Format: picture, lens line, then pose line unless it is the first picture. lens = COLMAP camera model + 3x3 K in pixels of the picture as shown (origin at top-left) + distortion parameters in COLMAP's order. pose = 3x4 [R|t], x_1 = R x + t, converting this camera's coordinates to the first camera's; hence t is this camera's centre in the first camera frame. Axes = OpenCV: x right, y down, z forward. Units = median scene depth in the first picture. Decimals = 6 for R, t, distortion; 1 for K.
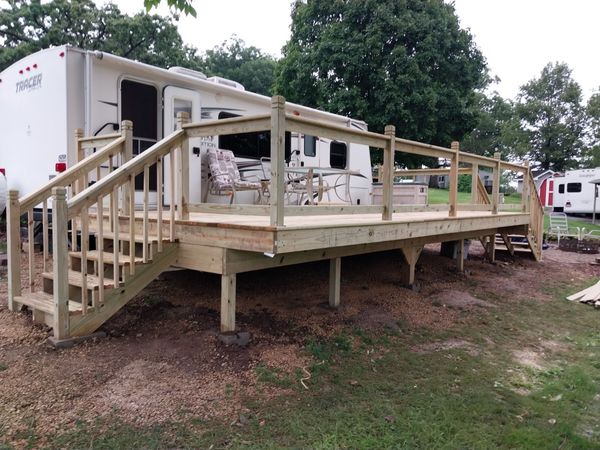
lens RADIAL K [[472.4, 0, 323.3], [0, 472.4, 232.5], [0, 0, 1]] dist [0.000680, -0.005476]
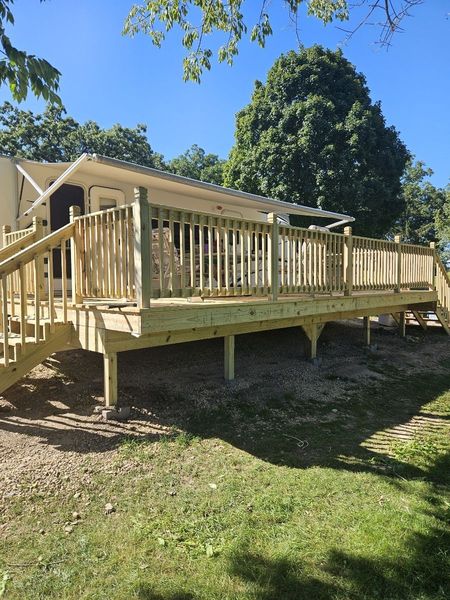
lens RADIAL K [[401.9, 0, 246.0], [0, 401.9, 308.9], [0, 0, 1]] dist [0.017663, -0.001268]
pose [[0.995681, -0.017826, -0.091117, 0.129389], [0.017210, 0.999823, -0.007537, -0.000539], [0.091235, 0.005936, 0.995812, 0.069374]]
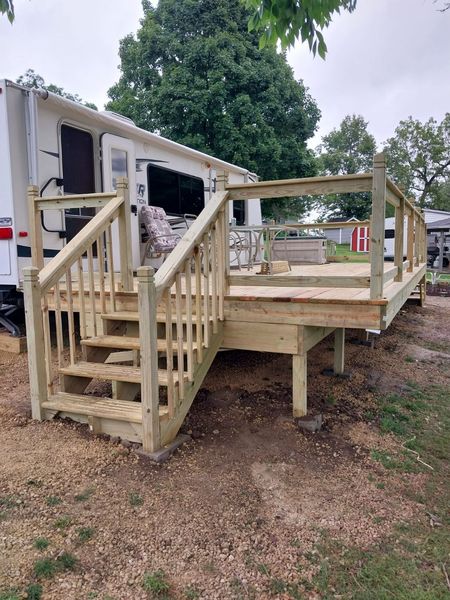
lens RADIAL K [[472.4, 0, 228.2], [0, 472.4, 300.6], [0, 0, 1]] dist [0.000680, -0.005476]
pose [[0.969524, -0.053927, 0.238989, -0.357782], [0.043861, 0.997920, 0.047242, -0.040028], [-0.241040, -0.035320, 0.969872, 0.105816]]
